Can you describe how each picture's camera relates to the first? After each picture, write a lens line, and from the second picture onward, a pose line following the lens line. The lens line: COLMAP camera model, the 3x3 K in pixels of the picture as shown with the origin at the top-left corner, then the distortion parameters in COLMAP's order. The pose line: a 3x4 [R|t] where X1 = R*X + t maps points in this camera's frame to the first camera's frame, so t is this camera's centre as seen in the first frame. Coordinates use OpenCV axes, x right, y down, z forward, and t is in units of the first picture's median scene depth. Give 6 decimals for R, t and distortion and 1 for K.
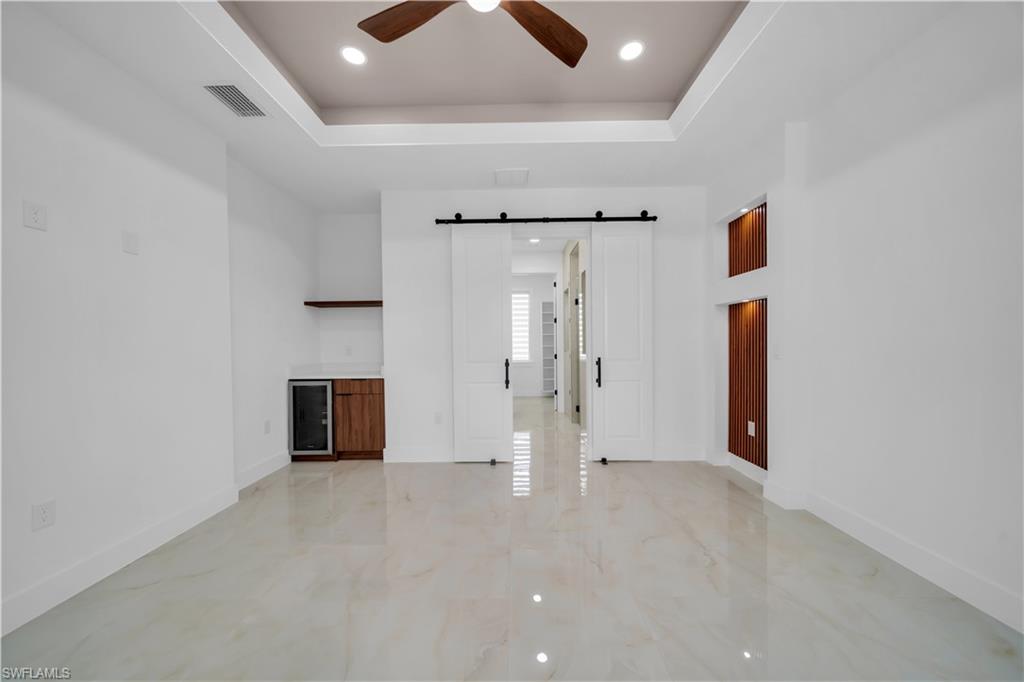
lens RADIAL K [[355.3, 0, 510.8], [0, 355.3, 344.9], [0, 0, 1]] dist [0.000271, -0.000395]
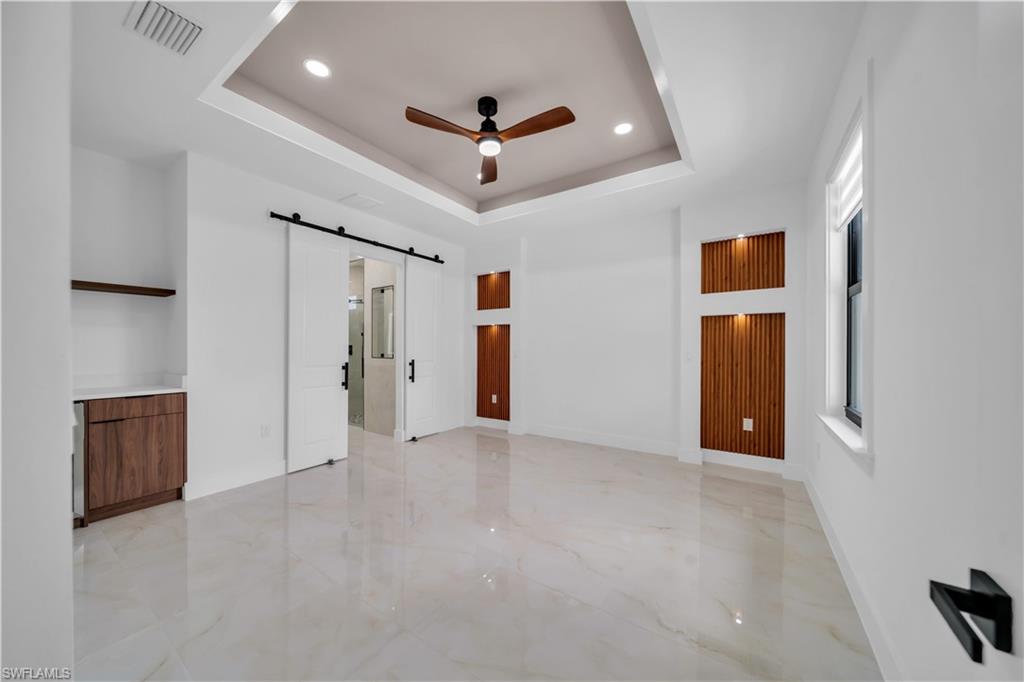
lens RADIAL K [[355.3, 0, 512.9], [0, 355.3, 345.9], [0, 0, 1]] dist [0.000271, -0.000395]
pose [[0.542488, 0.015645, 0.839918, -0.637902], [0.002461, 0.999793, -0.020212, 0.012006], [-0.840060, 0.013032, 0.542337, -0.015921]]
